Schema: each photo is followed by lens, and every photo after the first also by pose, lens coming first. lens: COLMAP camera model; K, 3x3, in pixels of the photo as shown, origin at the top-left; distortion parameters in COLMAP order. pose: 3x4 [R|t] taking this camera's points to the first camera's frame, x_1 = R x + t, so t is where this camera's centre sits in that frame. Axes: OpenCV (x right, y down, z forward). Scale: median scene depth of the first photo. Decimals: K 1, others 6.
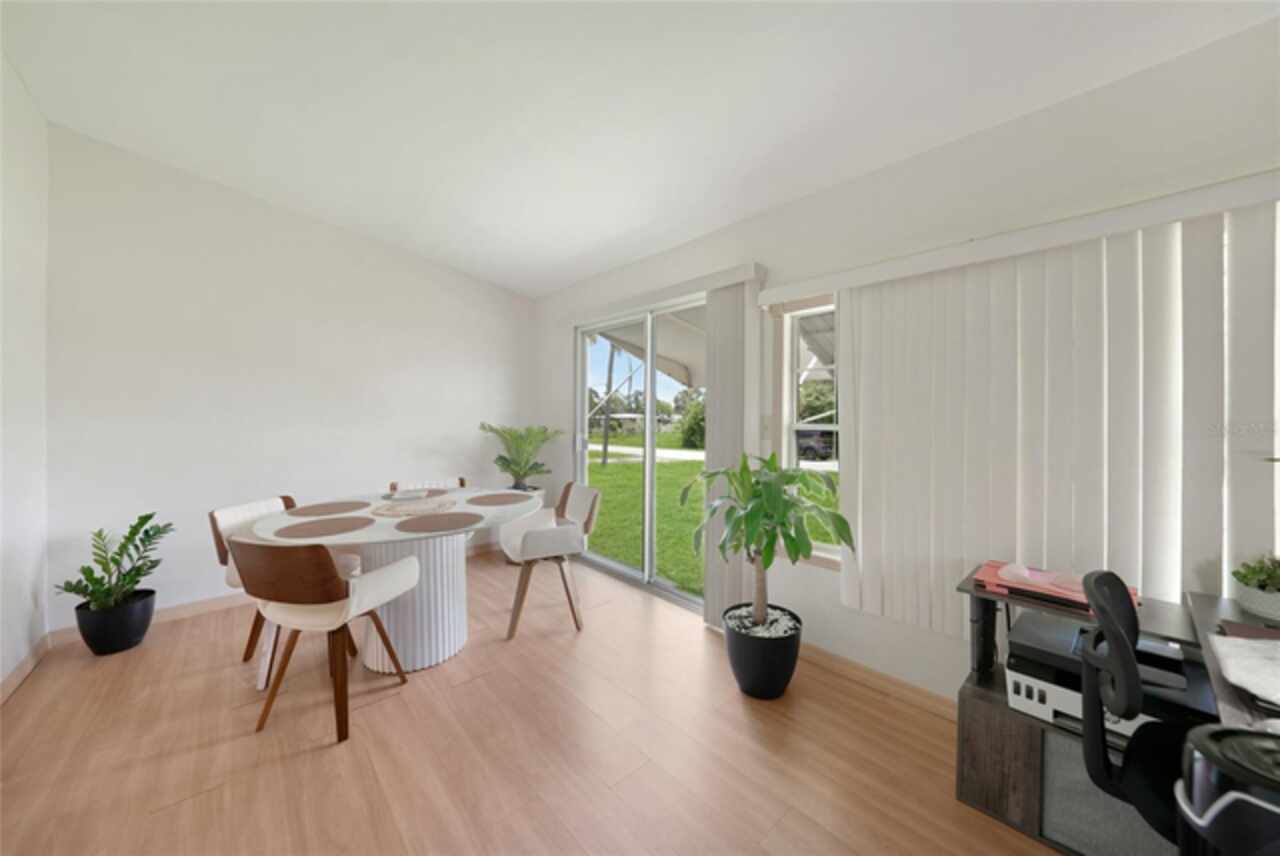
lens RADIAL K [[451.9, 0, 640.0], [0, 451.9, 428.0], [0, 0, 1]] dist [-0.022597, 0.006962]
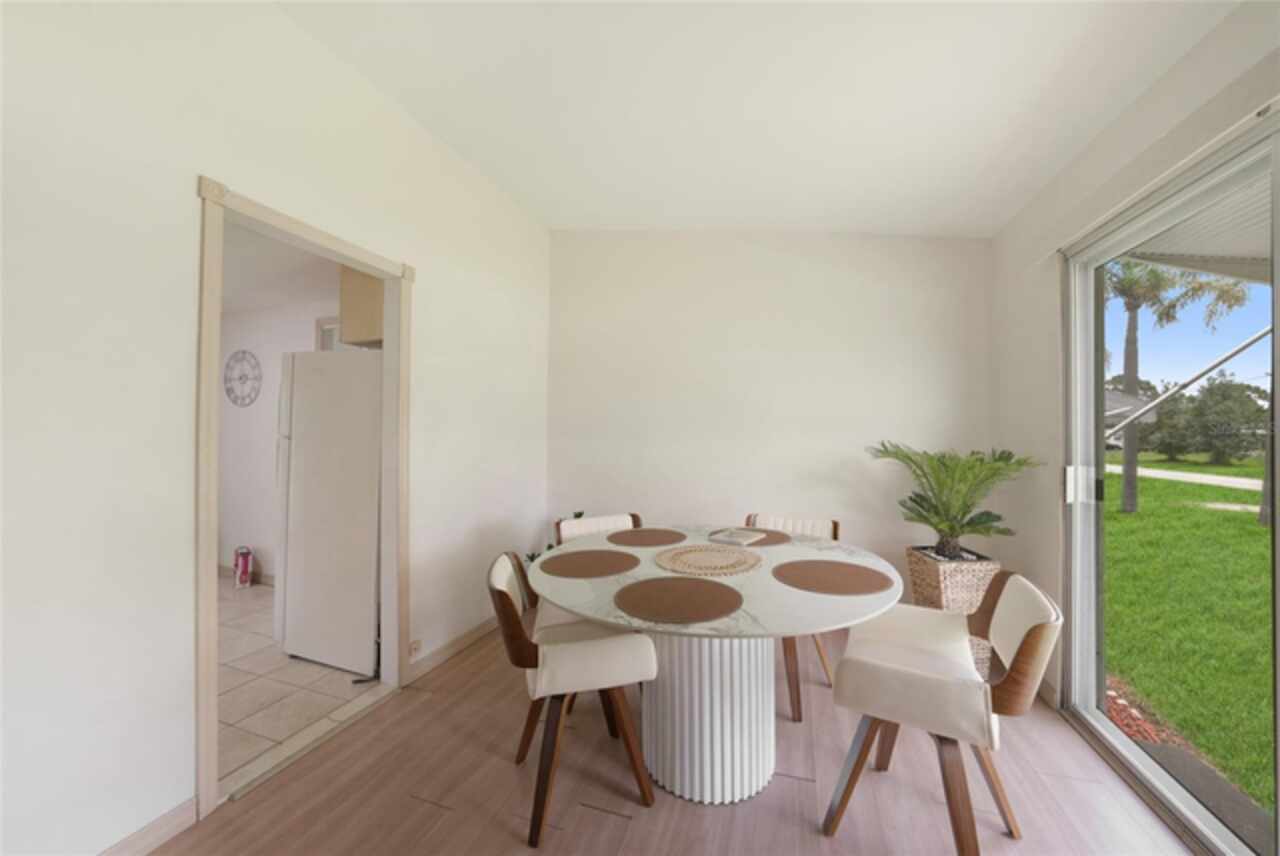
lens RADIAL K [[451.9, 0, 640.0], [0, 451.9, 428.0], [0, 0, 1]] dist [-0.022597, 0.006962]
pose [[0.491755, -0.010966, -0.870665, 0.076737], [-0.020267, 0.999506, -0.024036, -0.012098], [0.870498, 0.029465, 0.491290, 0.505332]]
